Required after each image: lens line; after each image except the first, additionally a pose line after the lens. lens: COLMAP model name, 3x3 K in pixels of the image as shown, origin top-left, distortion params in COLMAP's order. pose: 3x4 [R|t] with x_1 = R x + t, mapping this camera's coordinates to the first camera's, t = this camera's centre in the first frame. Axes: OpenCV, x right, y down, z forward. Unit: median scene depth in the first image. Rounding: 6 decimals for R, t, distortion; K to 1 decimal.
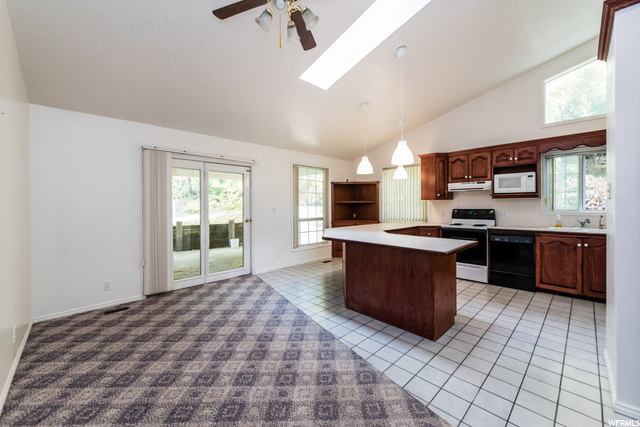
lens RADIAL K [[285.2, 0, 337.1], [0, 285.2, 213.3], [0, 0, 1]] dist [-0.014856, -0.000113]
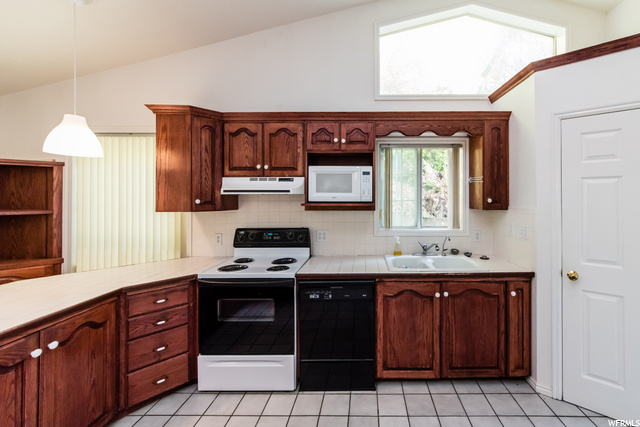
lens RADIAL K [[239.5, 0, 337.3], [0, 239.5, 200.2], [0, 0, 1]] dist [0.001310, -0.000425]
pose [[0.811230, 0.012405, 0.584596, 0.345373], [-0.000563, 0.999791, -0.020434, -0.064992], [-0.584727, 0.016248, 0.811067, 0.623873]]
